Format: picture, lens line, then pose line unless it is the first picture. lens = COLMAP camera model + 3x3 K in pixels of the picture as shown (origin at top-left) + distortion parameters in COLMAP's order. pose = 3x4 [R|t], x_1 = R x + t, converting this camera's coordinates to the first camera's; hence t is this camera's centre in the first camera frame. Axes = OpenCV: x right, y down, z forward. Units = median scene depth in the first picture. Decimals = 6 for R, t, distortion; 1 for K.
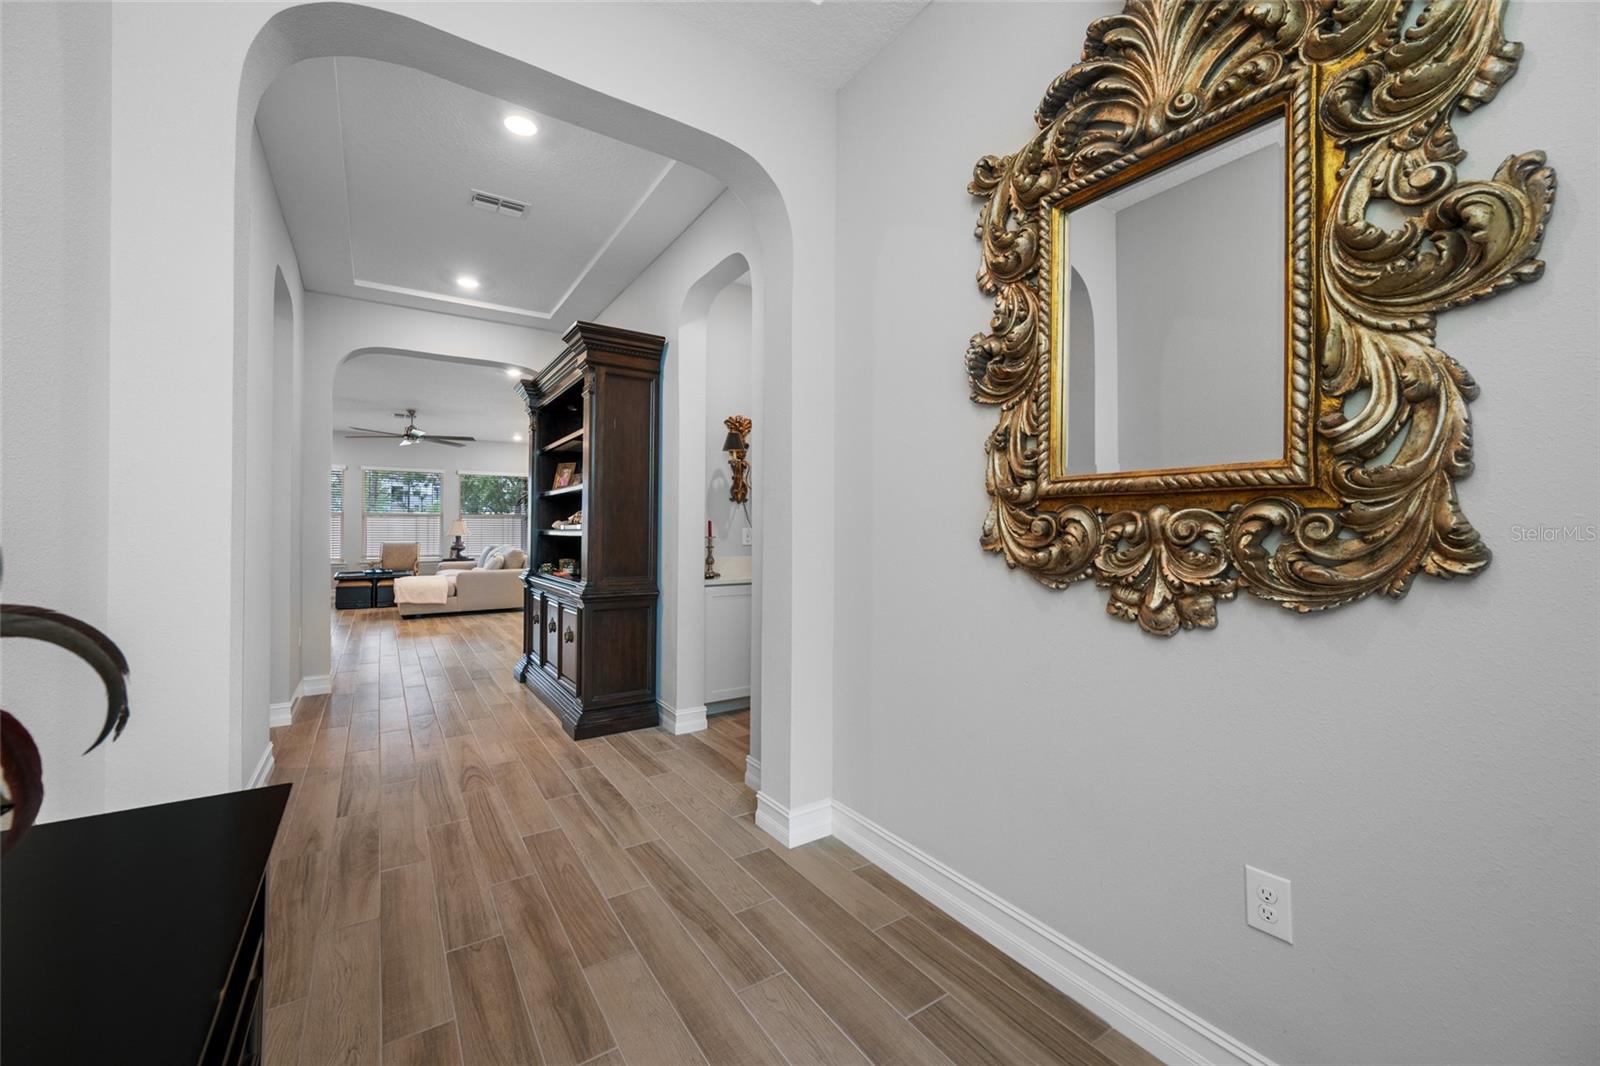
lens RADIAL K [[633.6, 0, 799.1], [0, 633.6, 530.0], [0, 0, 1]] dist [0.003358, 0.000591]
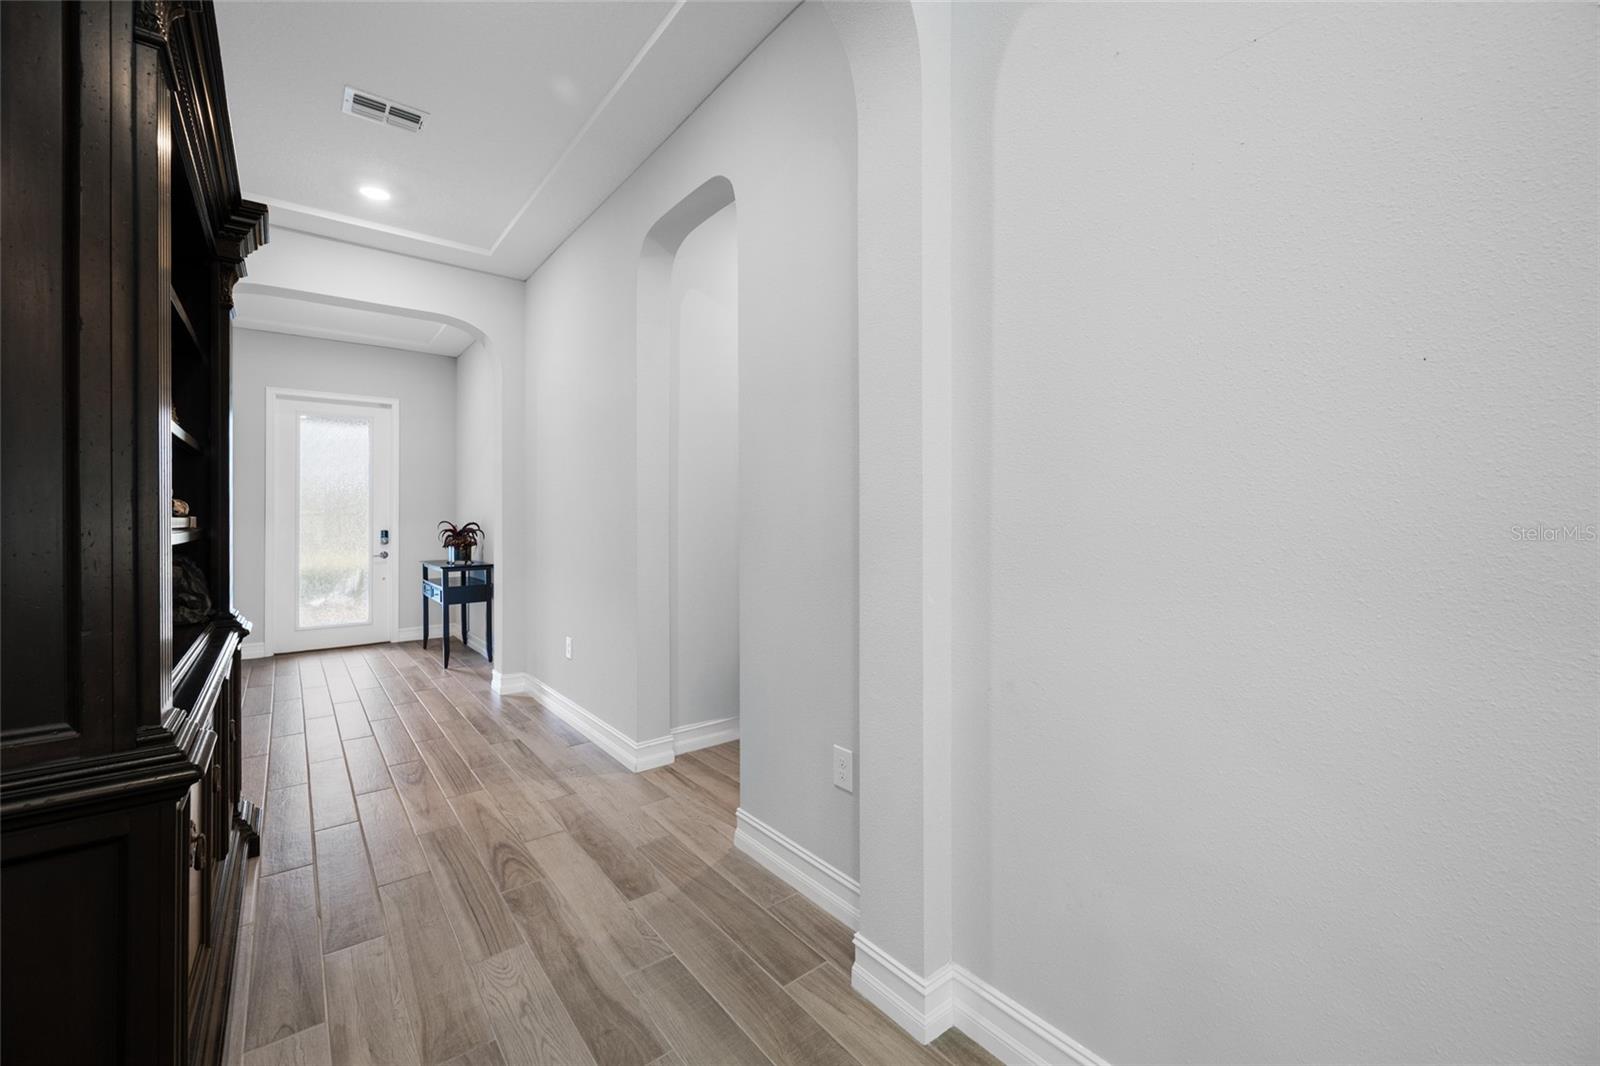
lens RADIAL K [[633.6, 0, 812.0], [0, 633.6, 518.9], [0, 0, 1]] dist [0.003358, 0.000591]
pose [[-0.994681, 0.007863, -0.102707, -1.364372], [0.007948, 0.999968, -0.000418, -0.004177], [0.102700, -0.001232, -0.994712, 2.697016]]
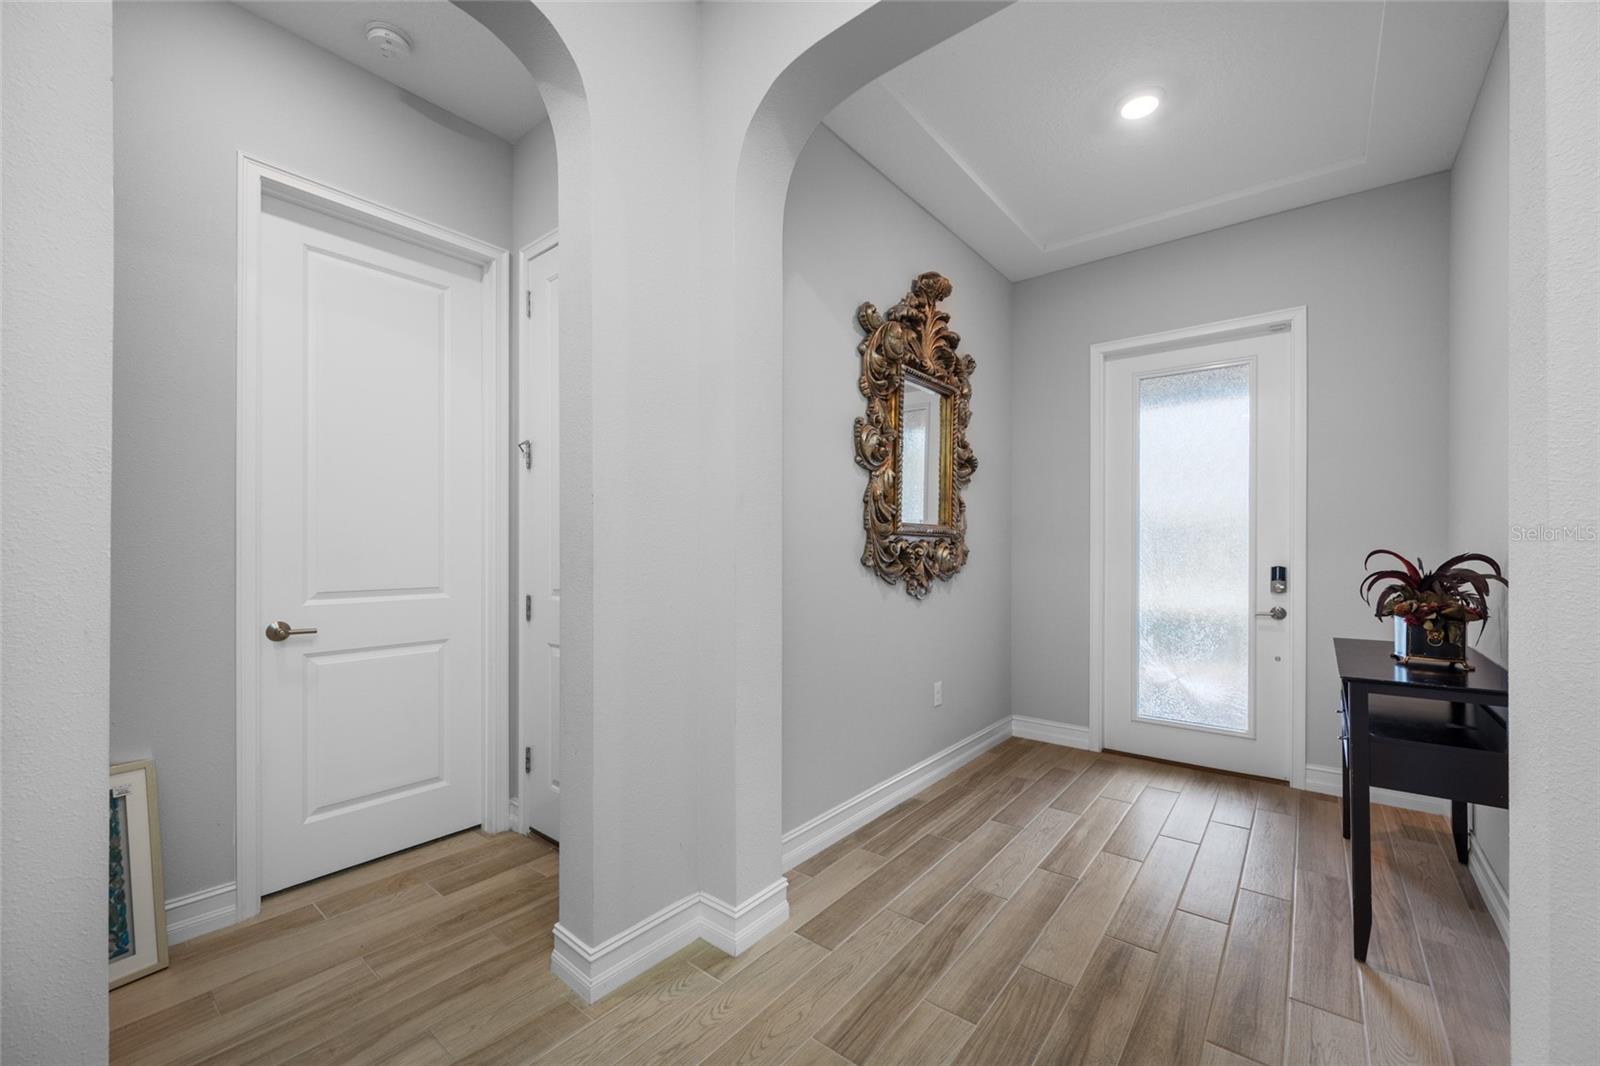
lens RADIAL K [[633.6, 0, 798.3], [0, 633.6, 548.0], [0, 0, 1]] dist [0.003358, 0.000591]
pose [[-0.297634, 0.003052, 0.954675, -0.868907], [-0.003786, 0.999983, -0.004377, -0.003087], [-0.954673, -0.004917, -0.297617, 1.270594]]
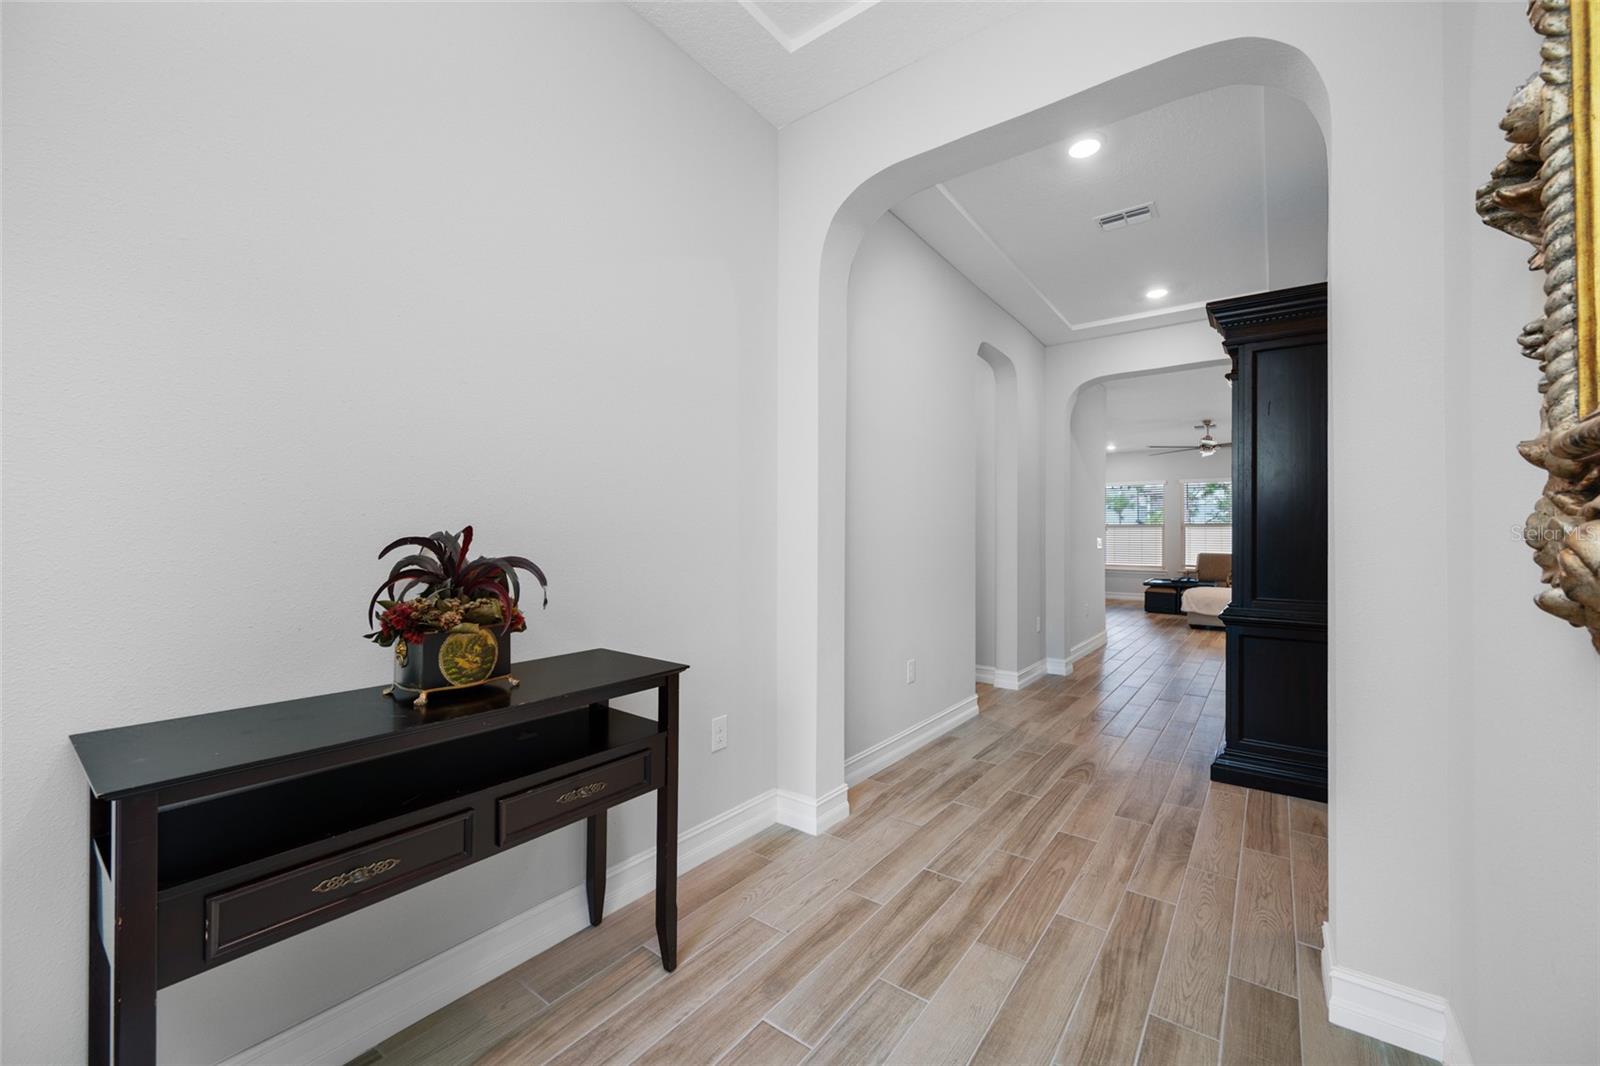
lens RADIAL K [[633.6, 0, 805.9], [0, 633.6, 535.1], [0, 0, 1]] dist [0.003358, 0.000591]
pose [[0.343946, 0.001905, -0.938988, 0.427567], [-0.010804, 0.999940, -0.001929, 0.000429], [0.938927, 0.010808, 0.343946, 0.254326]]
